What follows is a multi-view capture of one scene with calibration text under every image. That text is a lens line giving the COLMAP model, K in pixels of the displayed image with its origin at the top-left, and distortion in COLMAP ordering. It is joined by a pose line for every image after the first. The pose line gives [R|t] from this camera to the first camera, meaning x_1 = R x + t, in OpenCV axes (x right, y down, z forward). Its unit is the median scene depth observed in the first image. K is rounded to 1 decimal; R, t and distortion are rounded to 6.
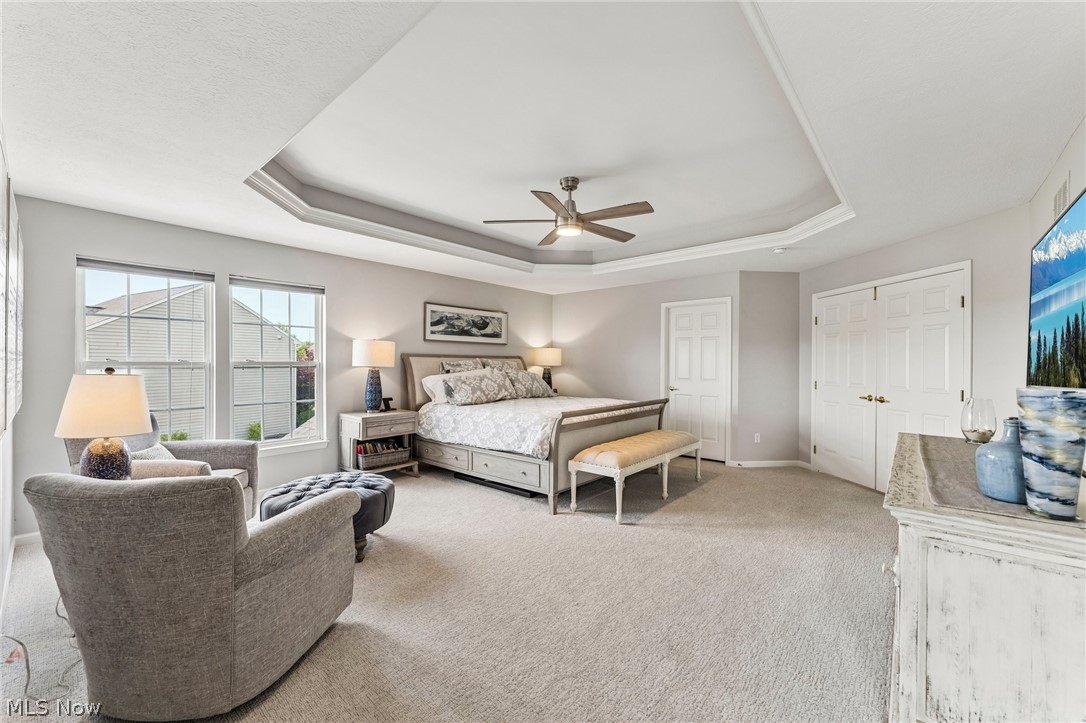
lens RADIAL K [[432.4, 0, 543.0], [0, 432.4, 361.5], [0, 0, 1]] dist [-0.008514, -0.000412]
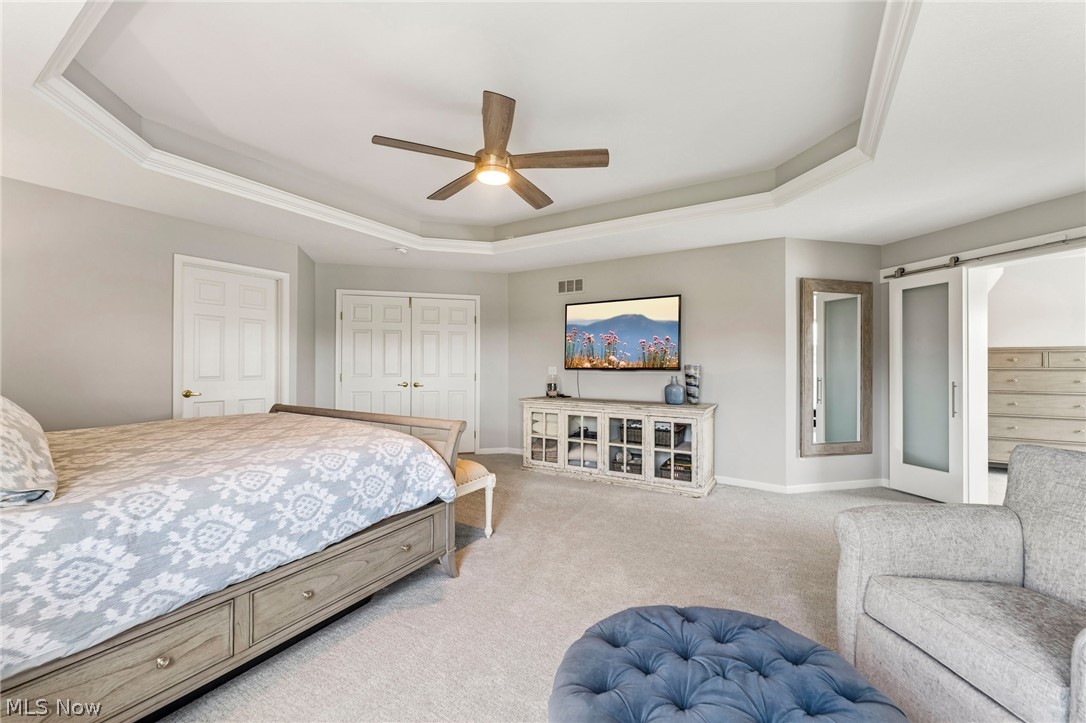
lens RADIAL K [[432.4, 0, 543.0], [0, 432.4, 361.5], [0, 0, 1]] dist [-0.008514, -0.000412]
pose [[-0.168809, -0.000653, 0.985649, -0.564527], [-0.005929, 0.999982, -0.000353, 0.015778], [-0.985631, -0.005903, -0.168810, 0.829564]]
